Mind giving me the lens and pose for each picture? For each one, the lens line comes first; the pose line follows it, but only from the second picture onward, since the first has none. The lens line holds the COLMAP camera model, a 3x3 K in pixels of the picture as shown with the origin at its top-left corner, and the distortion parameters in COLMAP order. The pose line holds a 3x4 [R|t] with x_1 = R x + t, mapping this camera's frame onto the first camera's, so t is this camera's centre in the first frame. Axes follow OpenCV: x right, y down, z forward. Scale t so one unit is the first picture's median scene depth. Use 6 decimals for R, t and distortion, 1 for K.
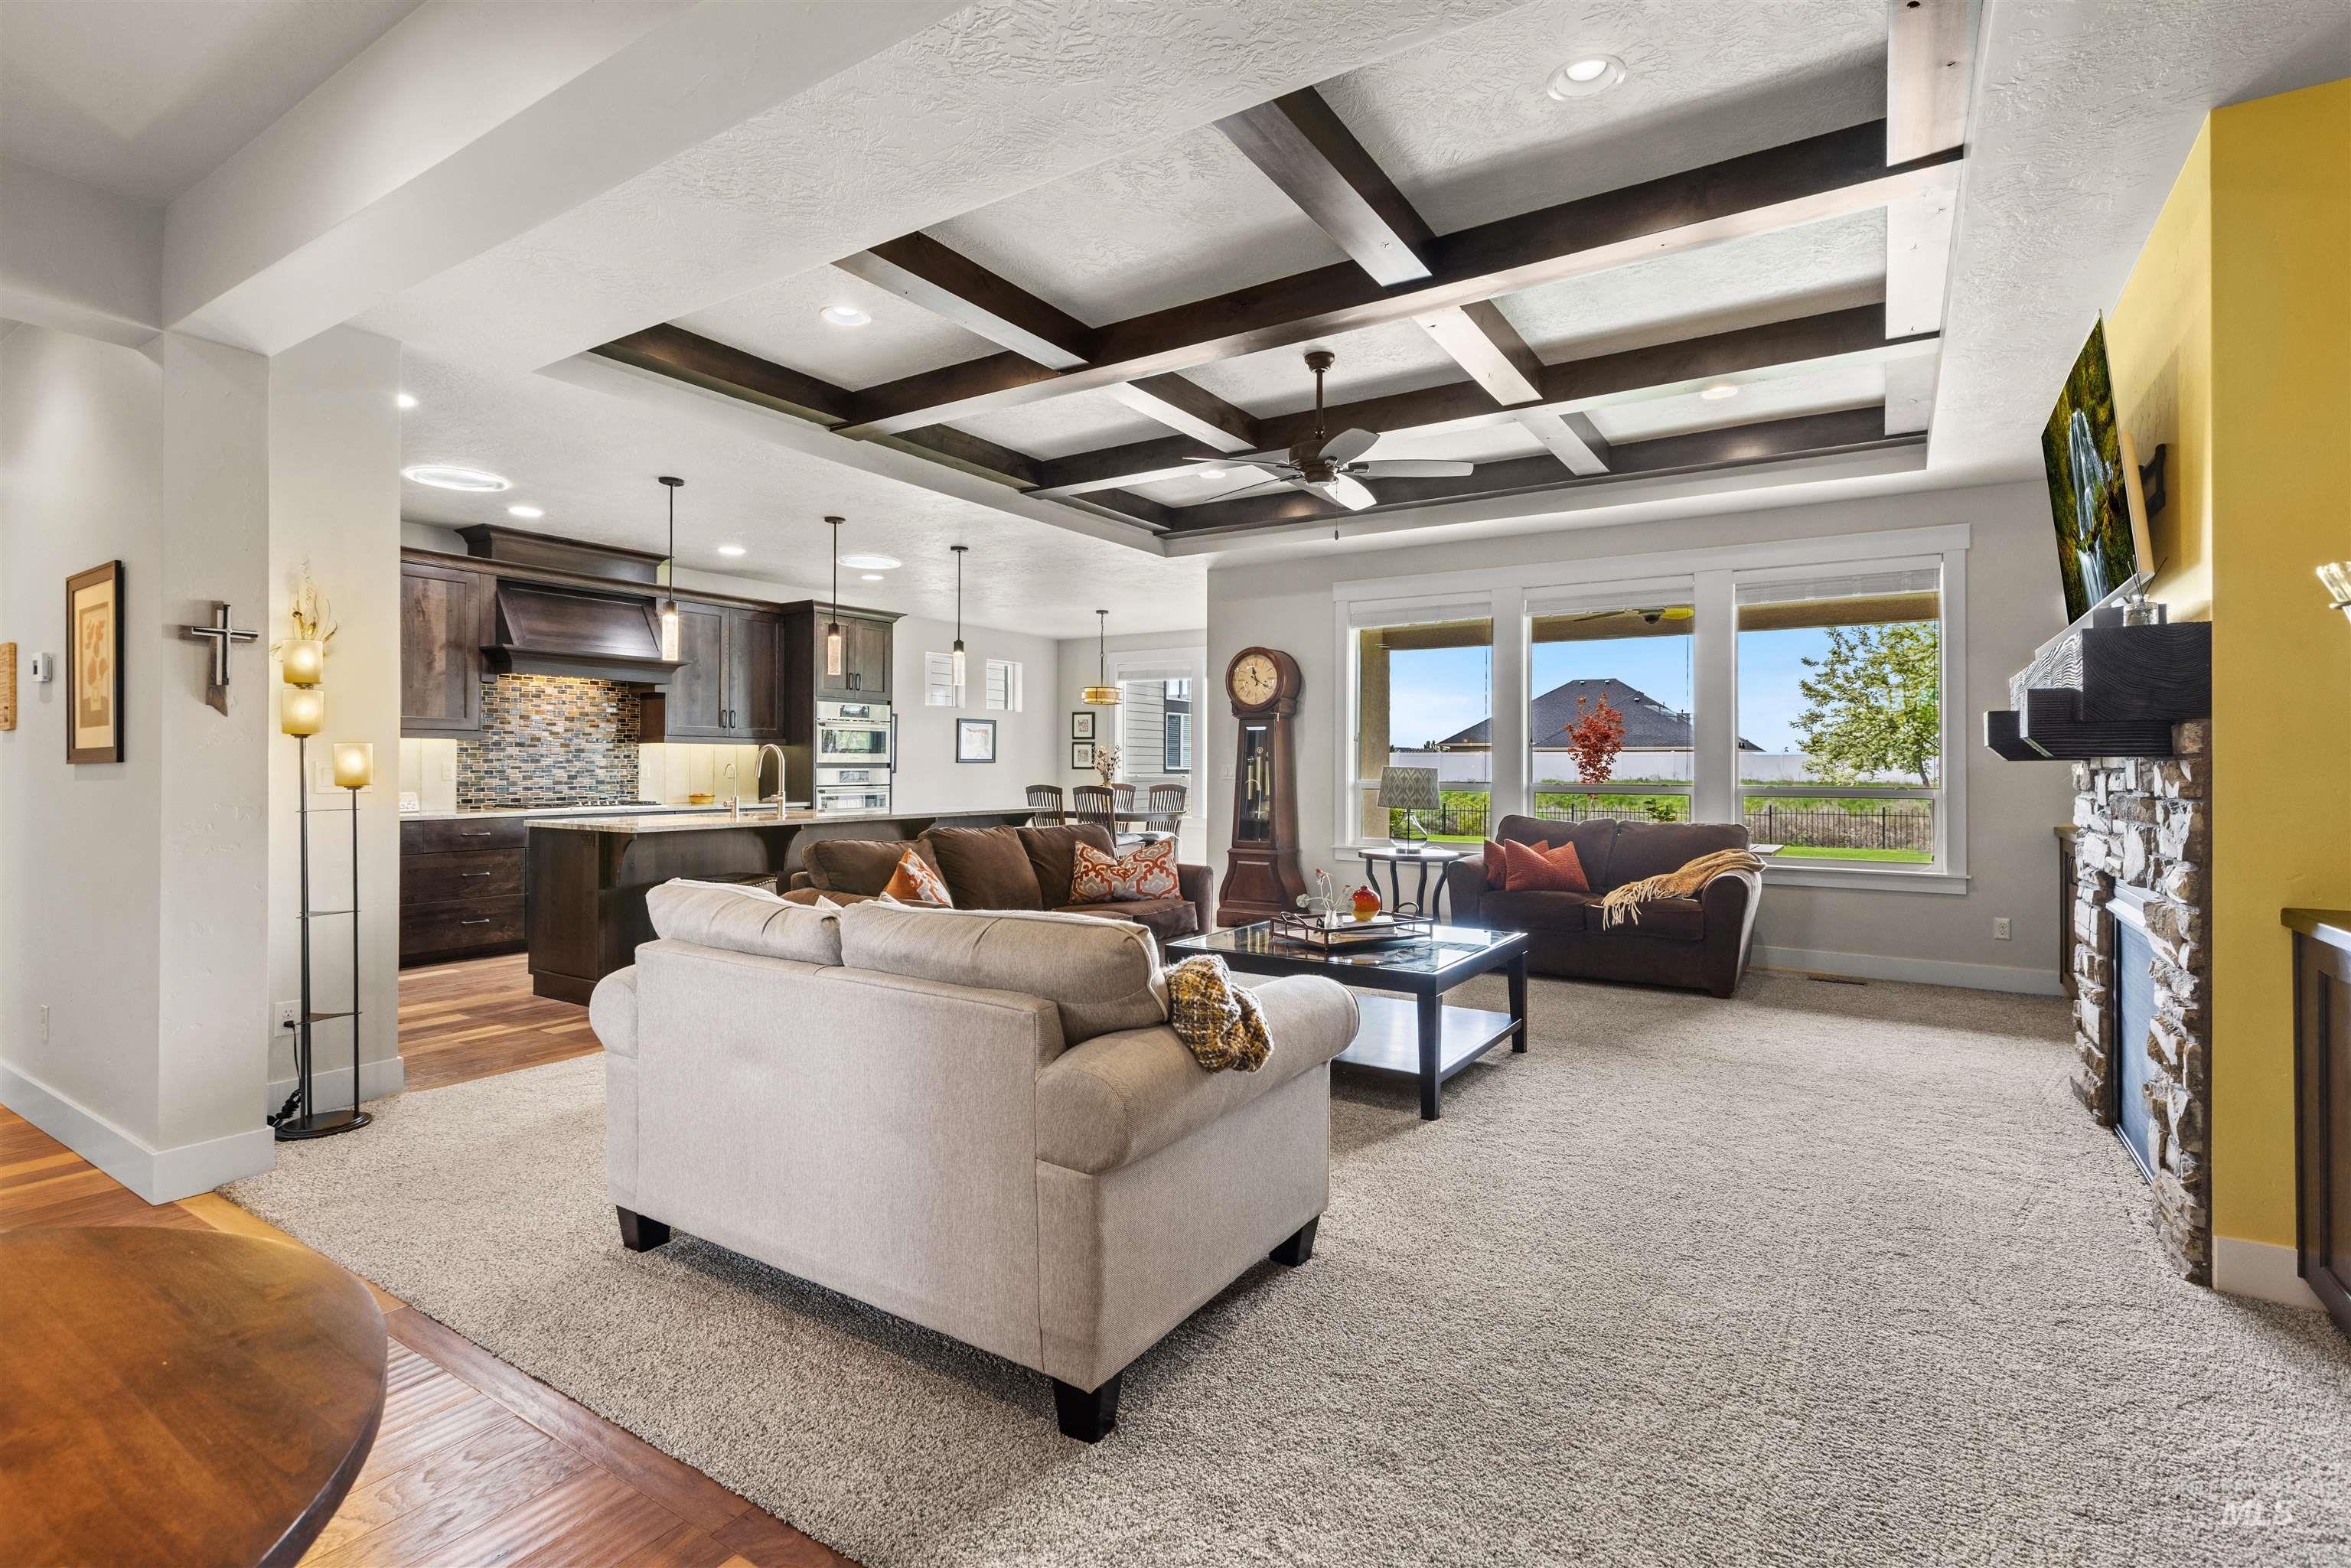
lens RADIAL K [[1075.1, 0, 1171.0], [0, 1075.1, 760.3], [0, 0, 1]] dist [-0.004731, 0.000018]
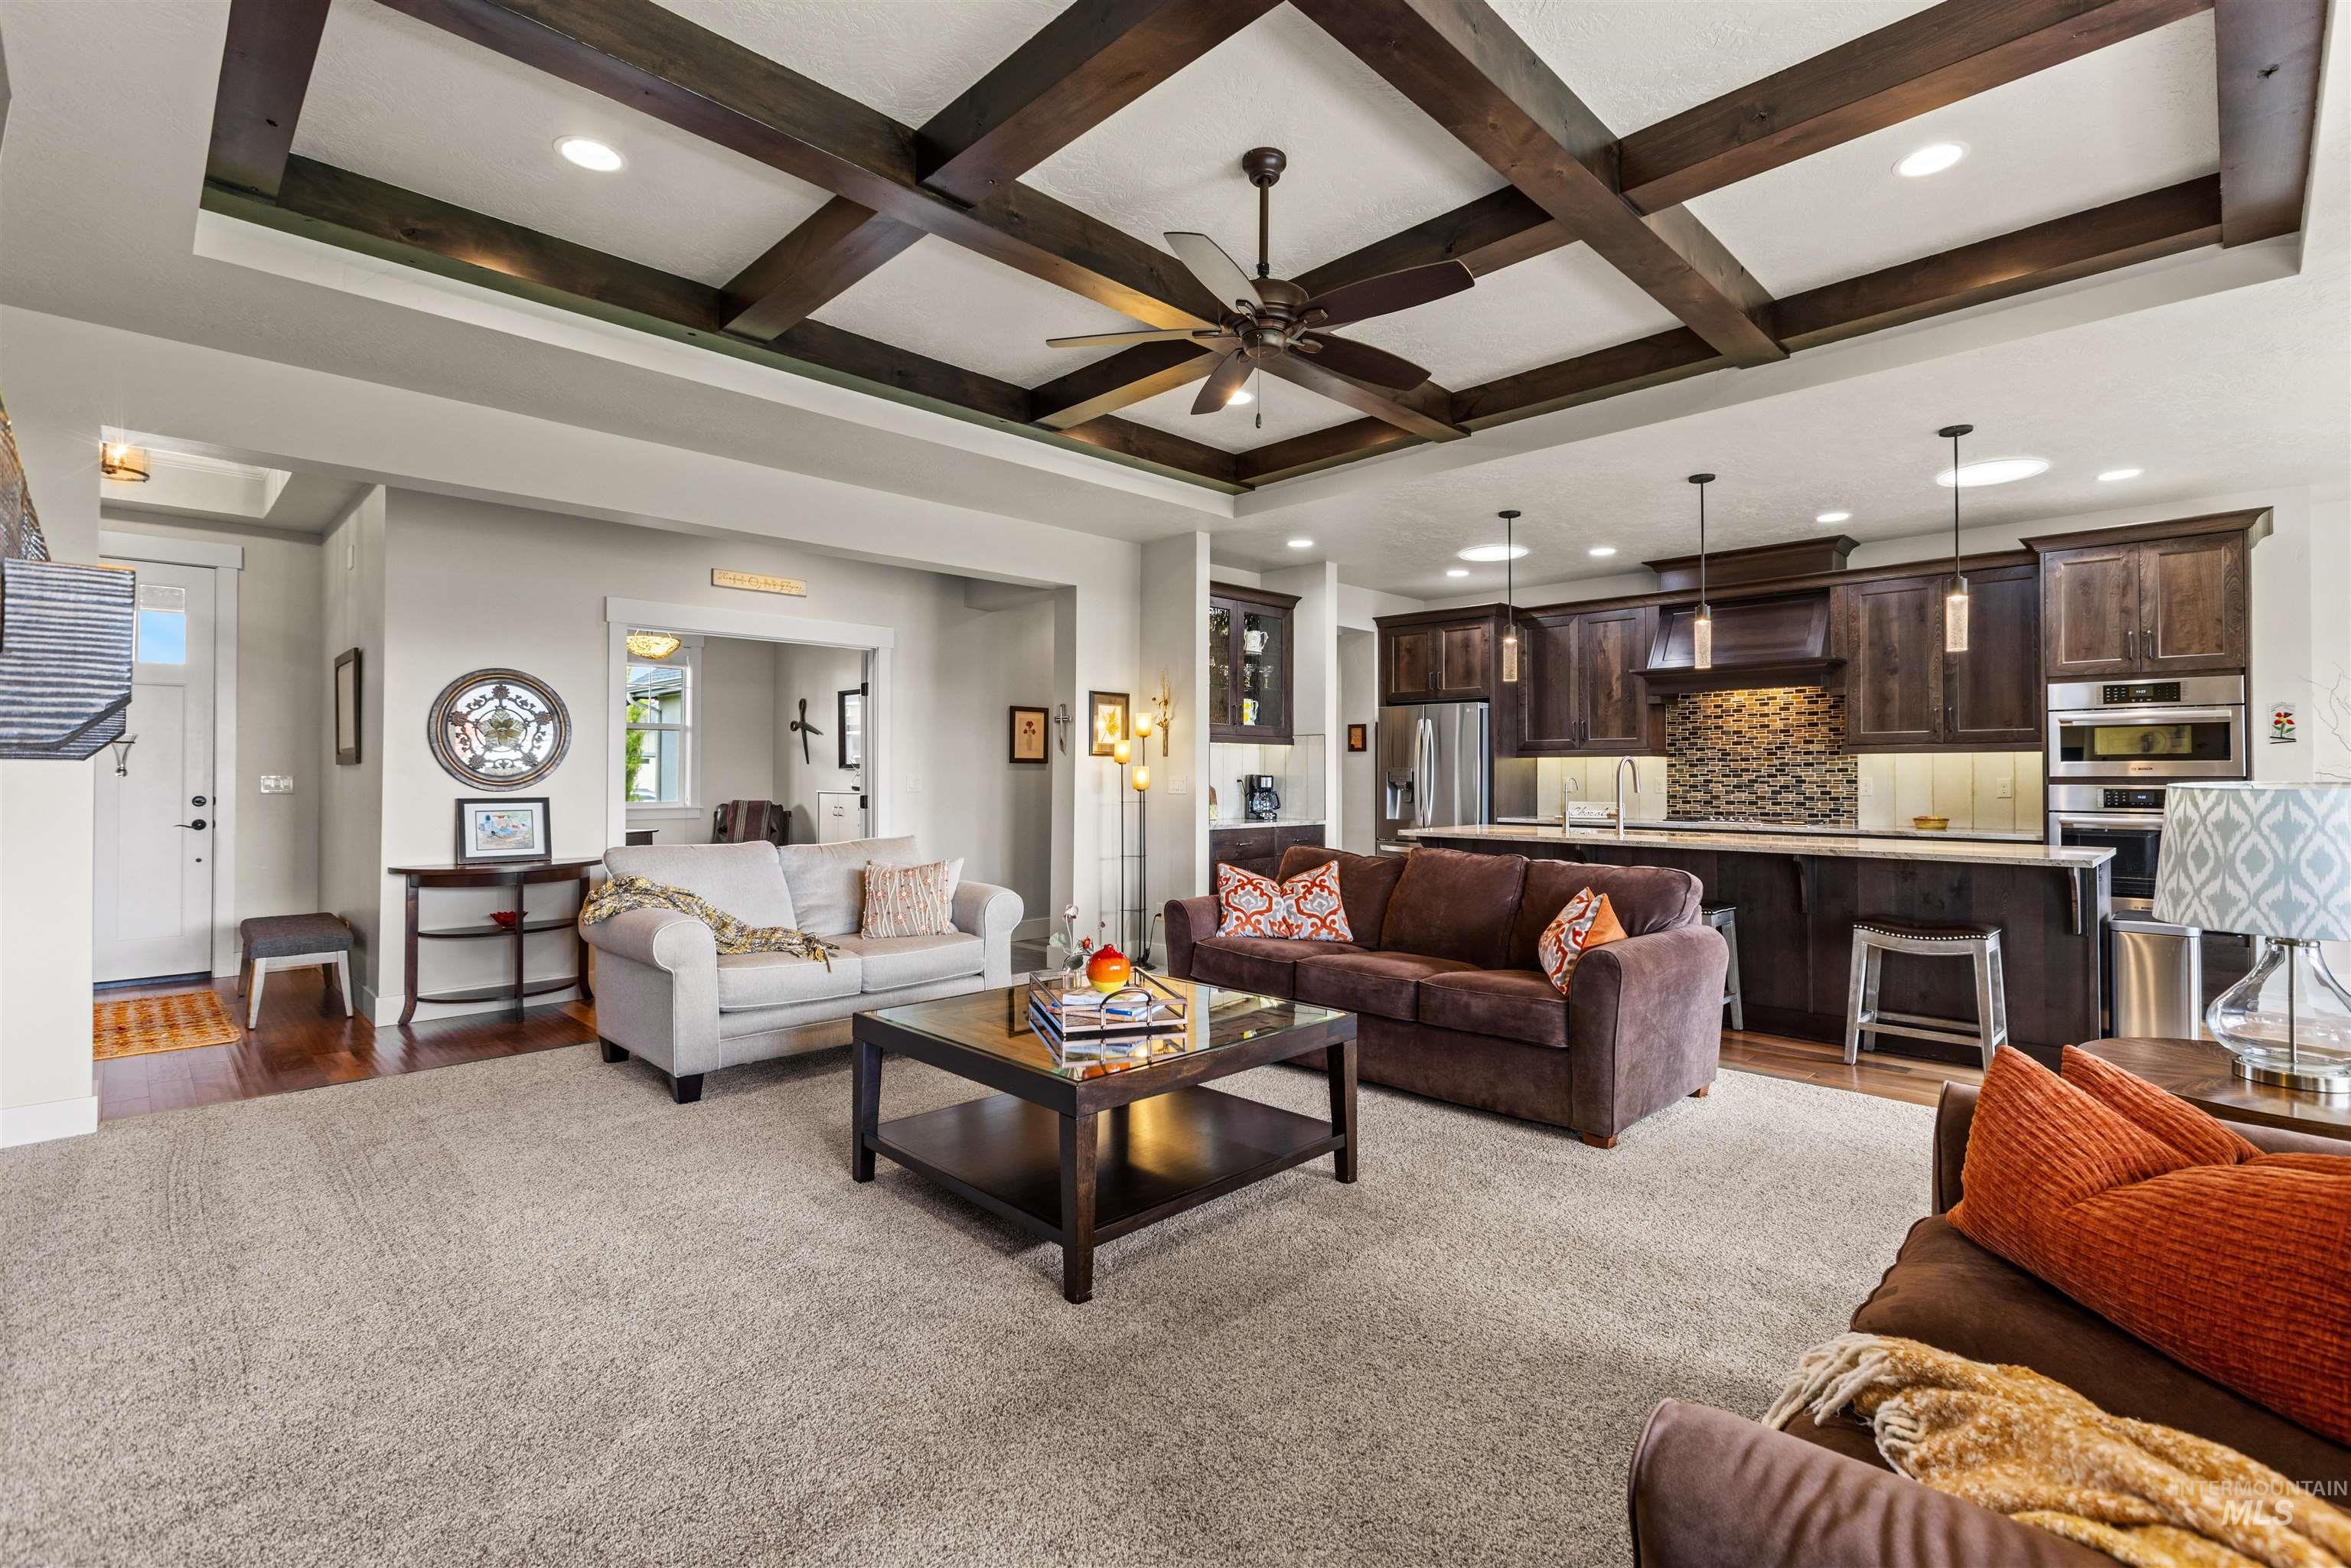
lens RADIAL K [[1075.1, 0, 1206.1], [0, 1075.1, 753.5], [0, 0, 1]] dist [-0.004731, 0.000018]
pose [[-0.168806, -0.024821, -0.985337, 0.514144], [0.001910, 0.999673, -0.025509, 0.005071], [0.985647, -0.006188, -0.168703, 0.713424]]
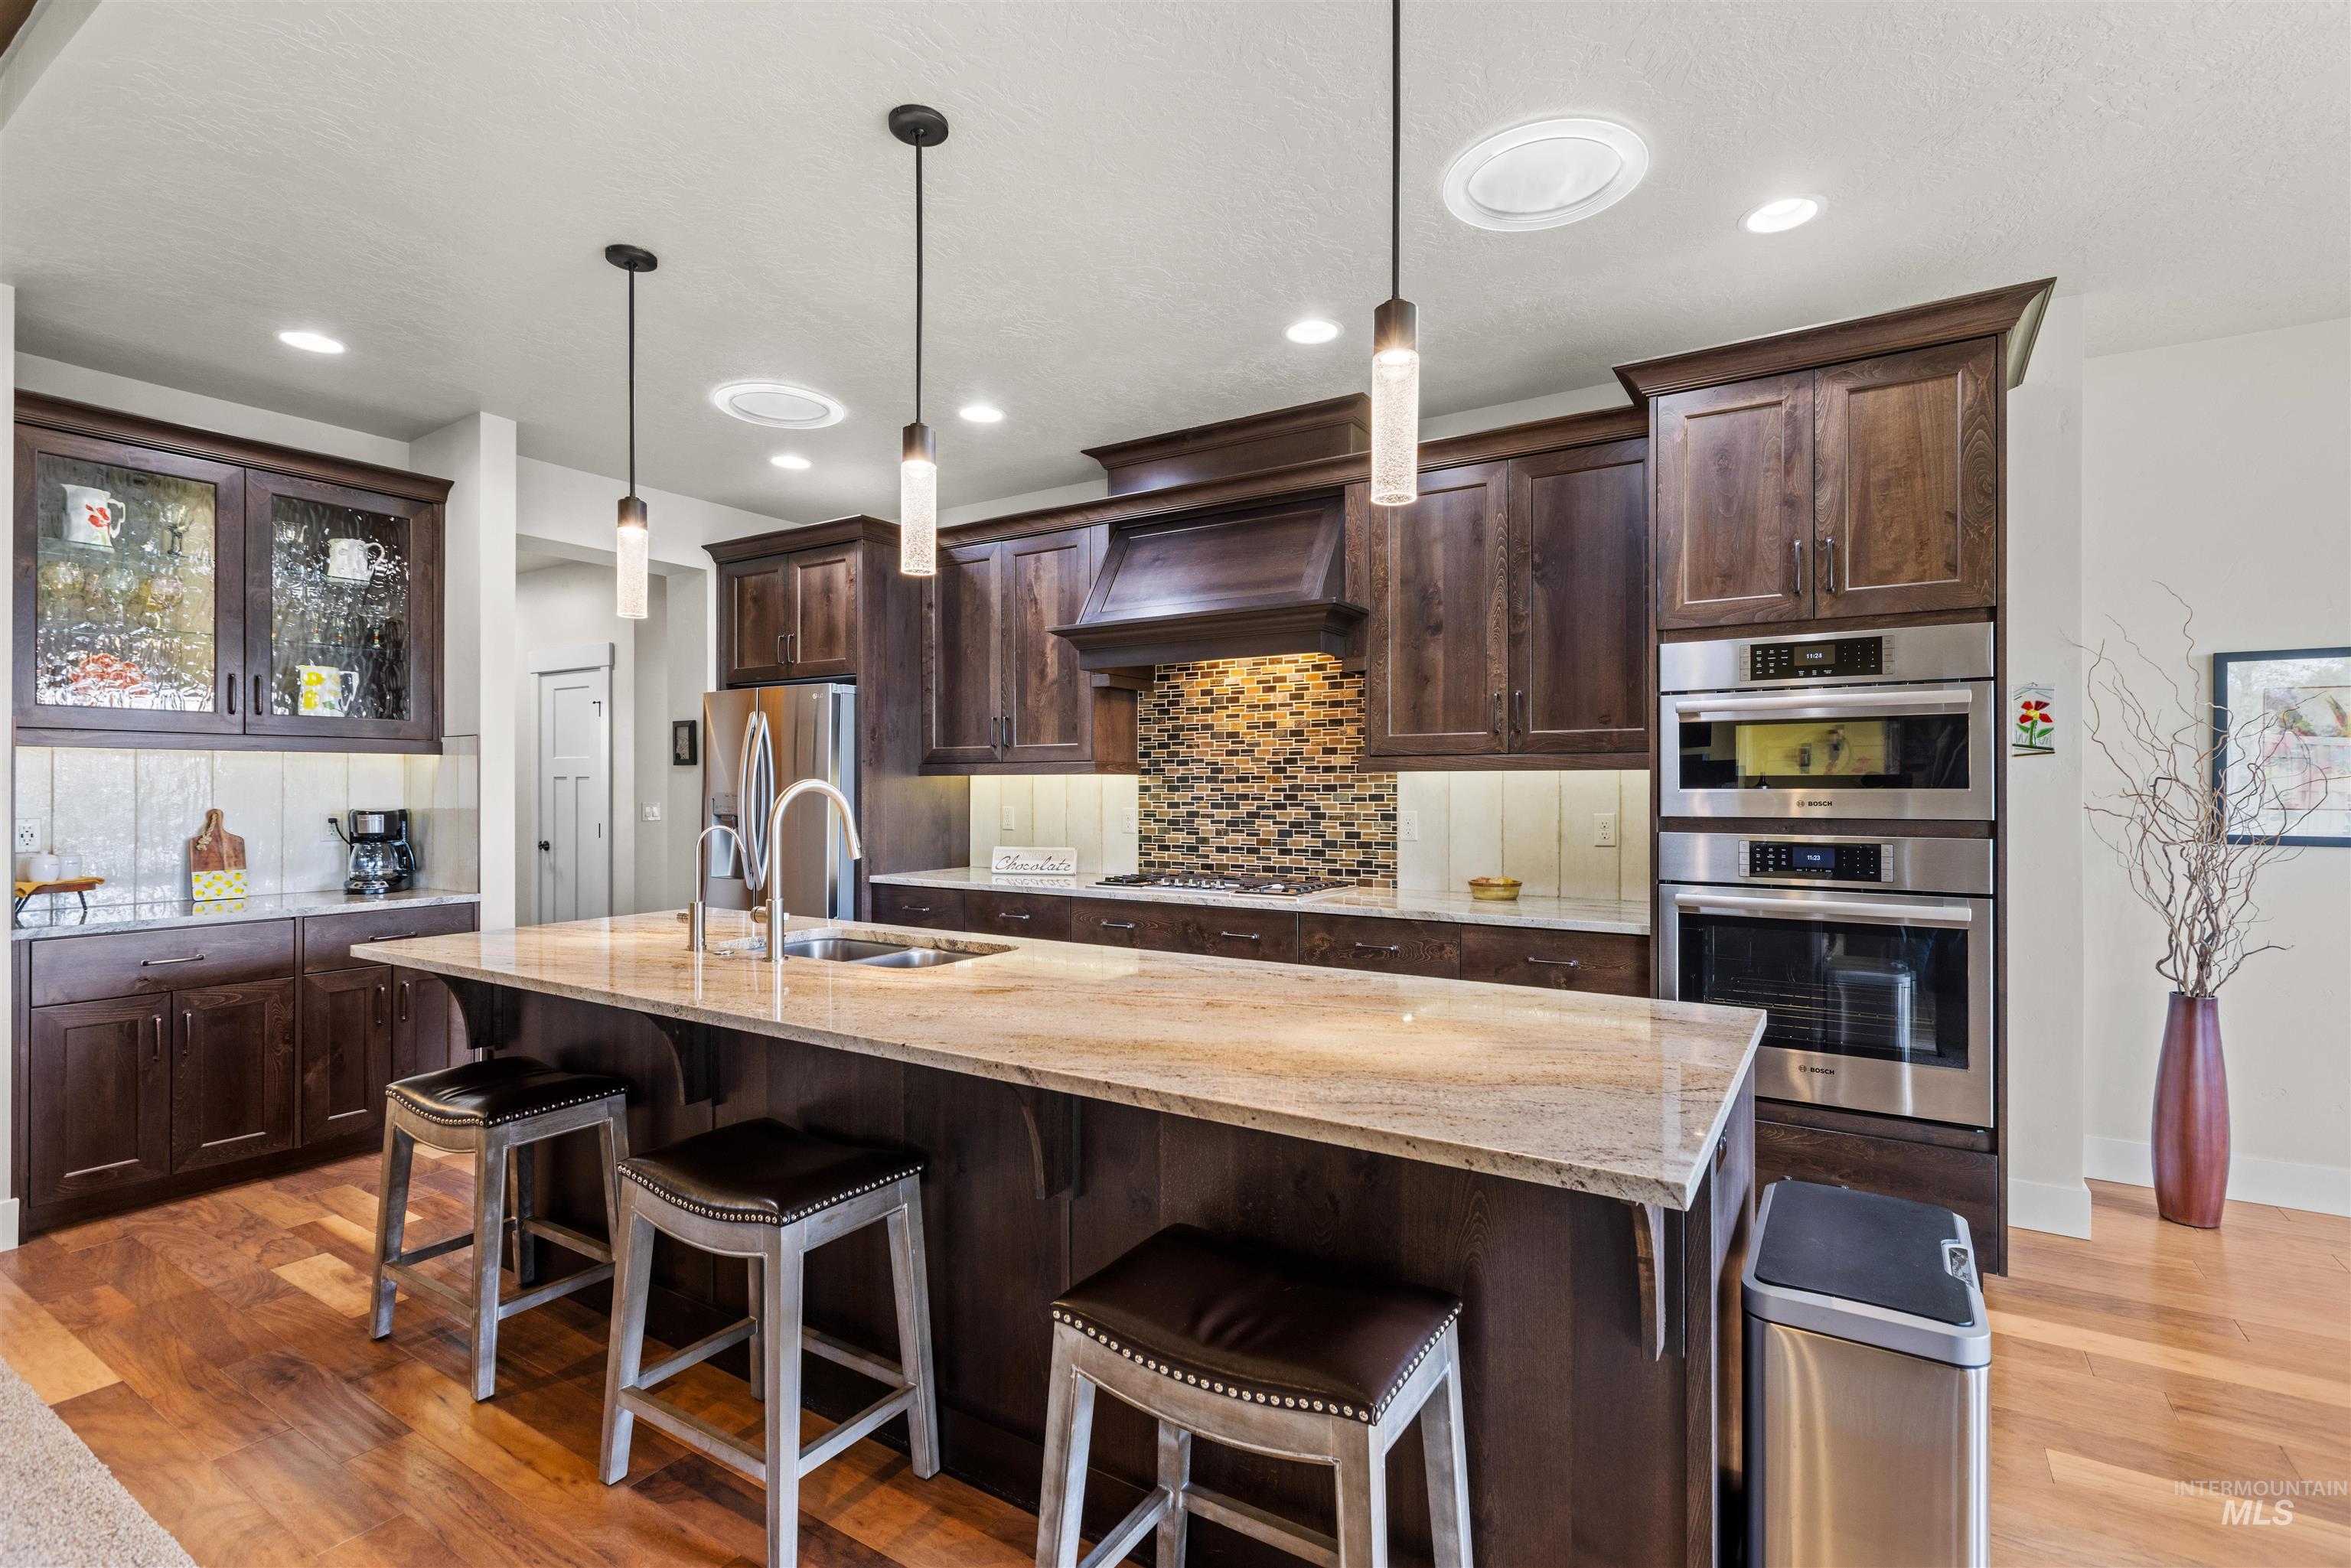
lens RADIAL K [[1075.1, 0, 1177.6], [0, 1075.1, 781.3], [0, 0, 1]] dist [-0.004731, 0.000018]
pose [[0.026681, -0.006614, -0.999622, 0.028971], [0.005719, 0.999963, -0.006464, -0.009951], [0.999628, -0.005544, 0.026718, 1.002129]]
